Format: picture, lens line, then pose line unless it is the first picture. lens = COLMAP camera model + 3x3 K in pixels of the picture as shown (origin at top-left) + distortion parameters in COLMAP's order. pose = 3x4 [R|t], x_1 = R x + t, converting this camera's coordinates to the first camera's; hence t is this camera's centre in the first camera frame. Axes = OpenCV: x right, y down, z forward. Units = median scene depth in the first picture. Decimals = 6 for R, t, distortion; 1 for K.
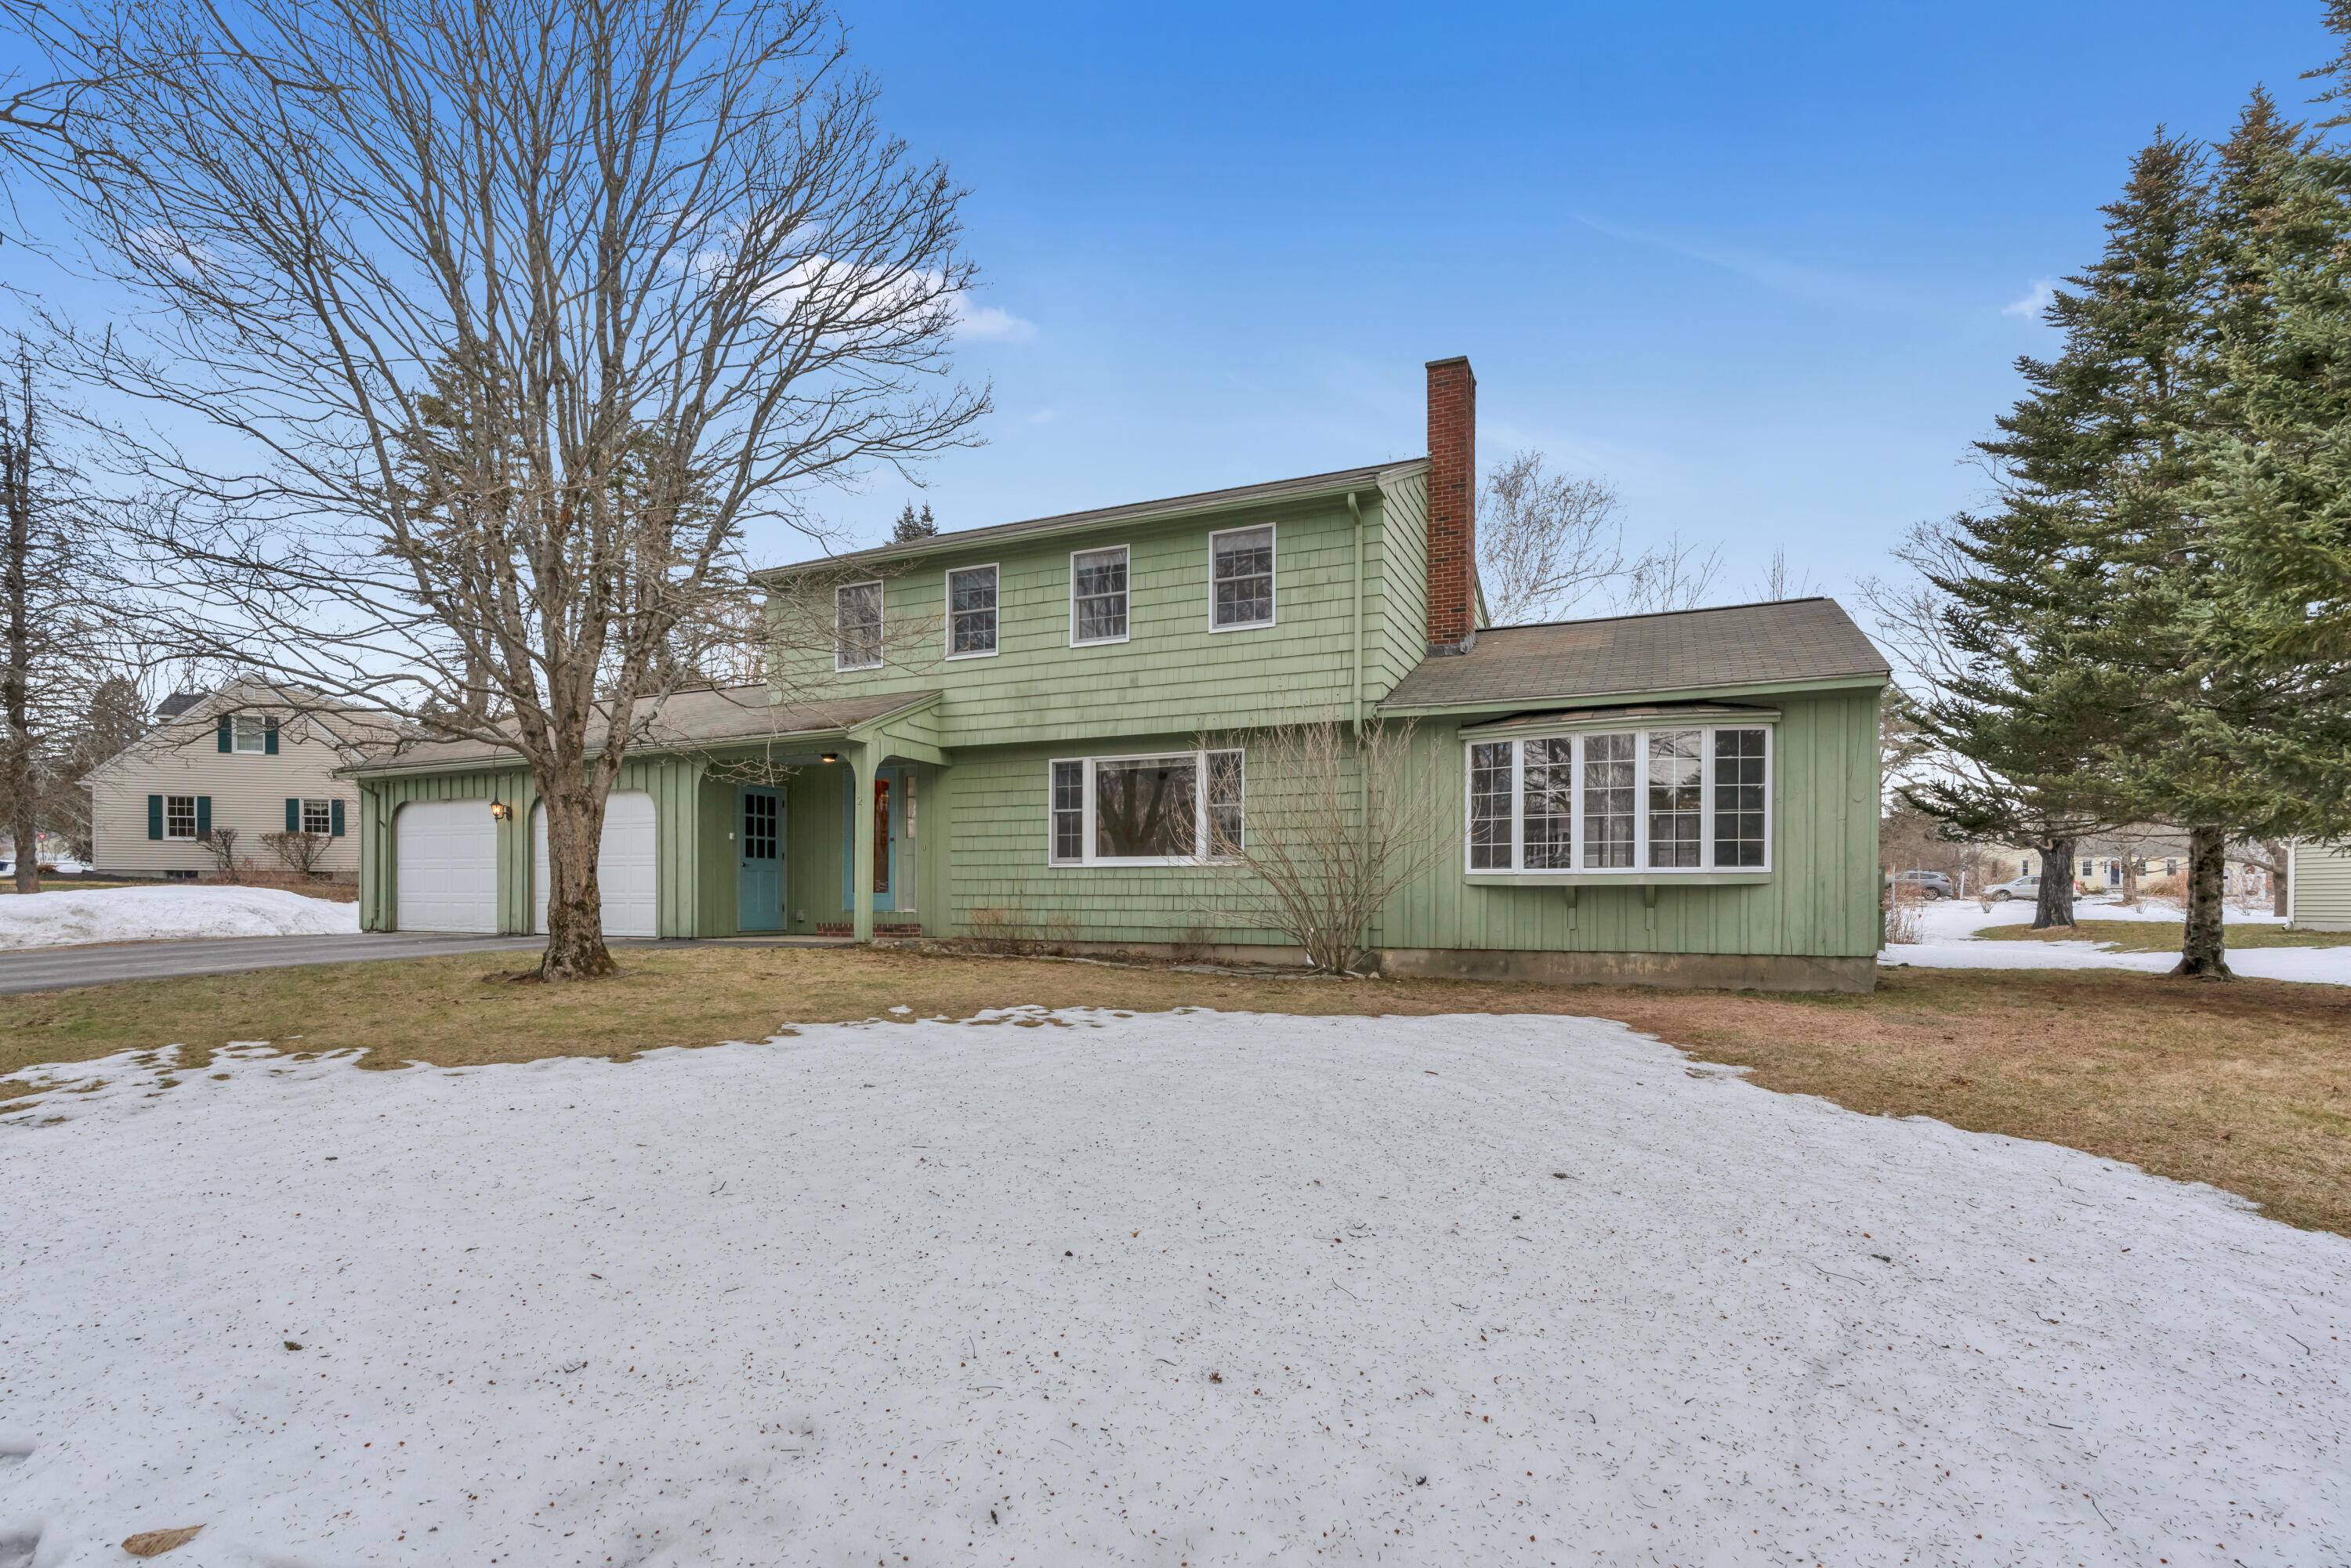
lens RADIAL K [[1077.2, 0, 1190.2], [0, 1077.2, 827.3], [0, 0, 1]] dist [-0.003603, 0.001415]
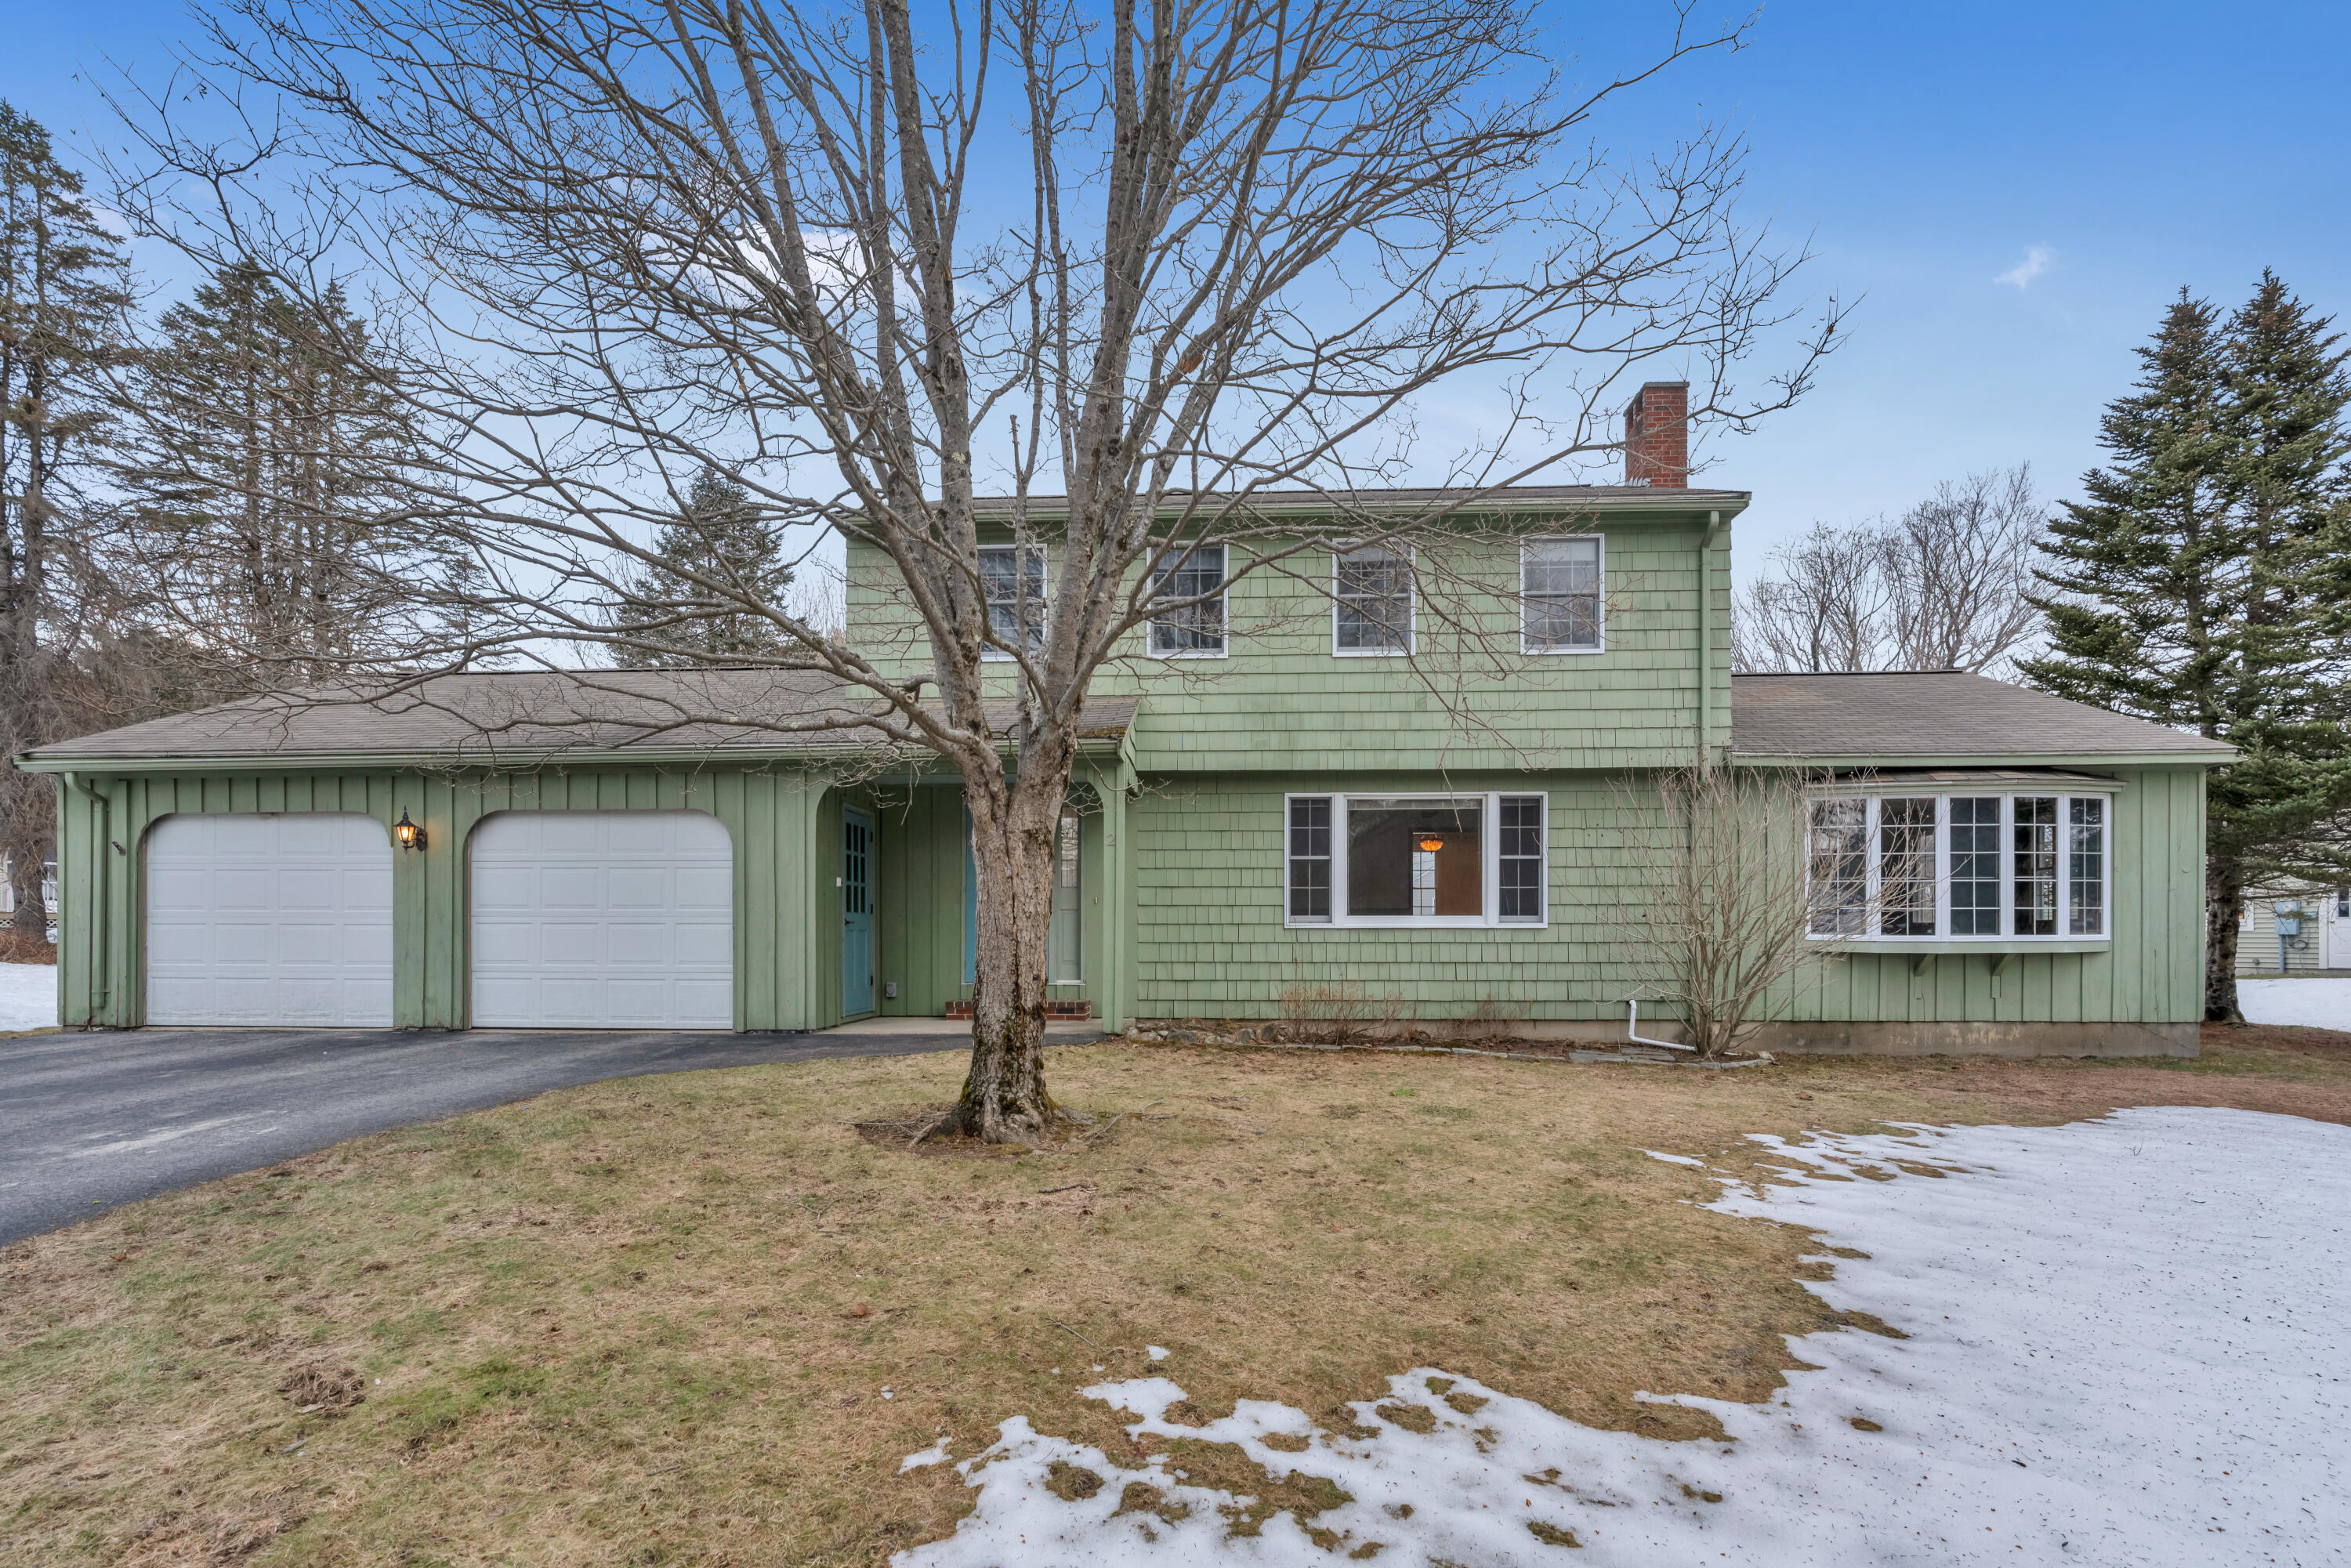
lens RADIAL K [[1077.2, 0, 1145.5], [0, 1077.2, 859.9], [0, 0, 1]] dist [-0.003603, 0.001415]
pose [[0.938864, 0.020630, 0.343669, -0.521314], [-0.020943, 0.999777, -0.002803, -0.009321], [-0.343650, -0.004566, 0.939087, 0.290171]]
